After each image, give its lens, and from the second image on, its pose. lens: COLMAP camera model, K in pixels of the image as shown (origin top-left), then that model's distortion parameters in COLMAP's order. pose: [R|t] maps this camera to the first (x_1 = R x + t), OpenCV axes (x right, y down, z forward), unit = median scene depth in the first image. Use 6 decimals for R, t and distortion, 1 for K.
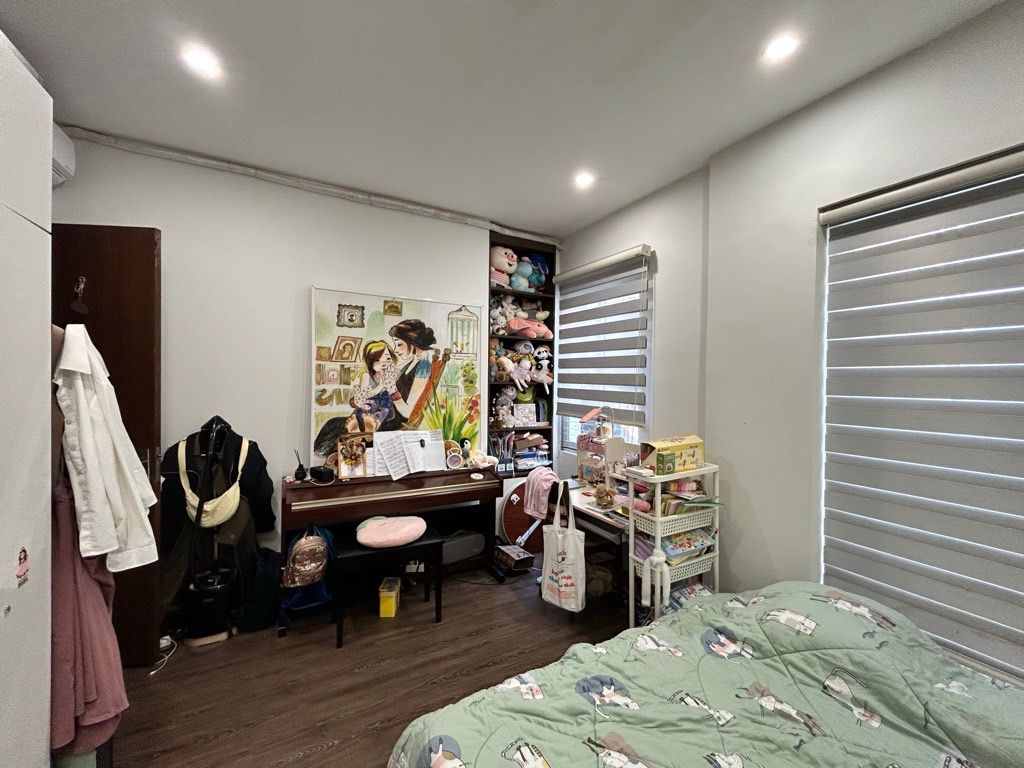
lens RADIAL K [[416.3, 0, 512.6], [0, 416.3, 383.6], [0, 0, 1]] dist [0.003454, 0.000759]
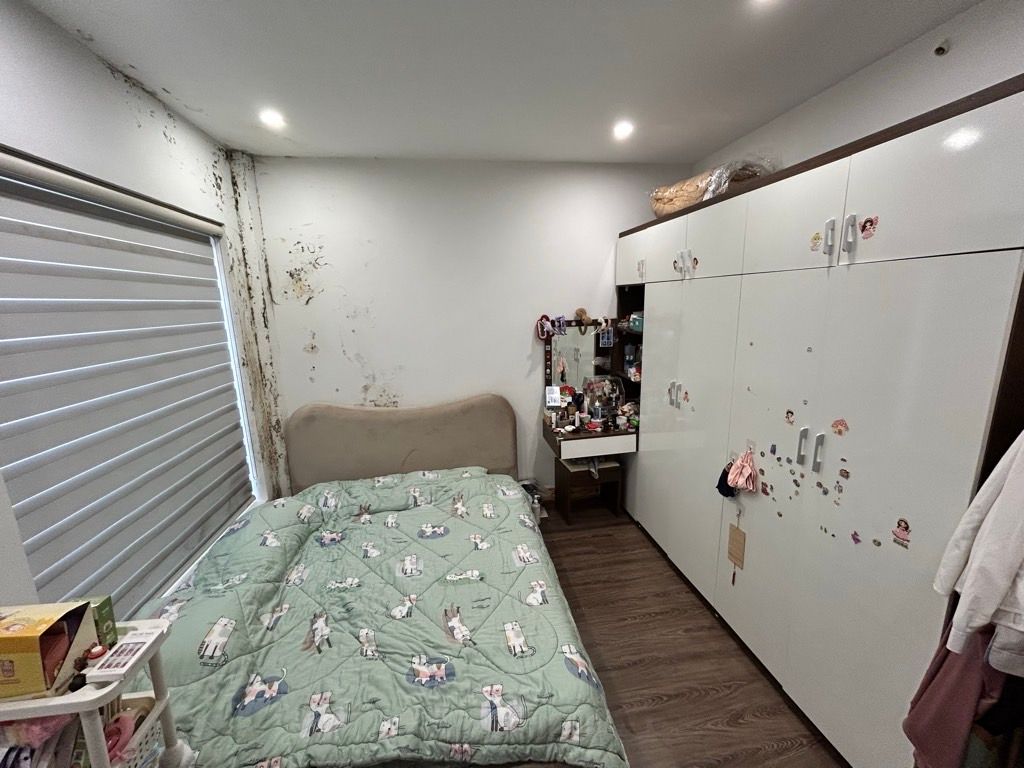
lens RADIAL K [[416.3, 0, 511.0], [0, 416.3, 384.1], [0, 0, 1]] dist [0.003454, 0.000759]
pose [[-0.940704, -0.051989, 0.335222, -0.266478], [0.019488, 0.978272, 0.206408, -0.193408], [-0.338669, 0.200701, -0.919251, 1.546258]]
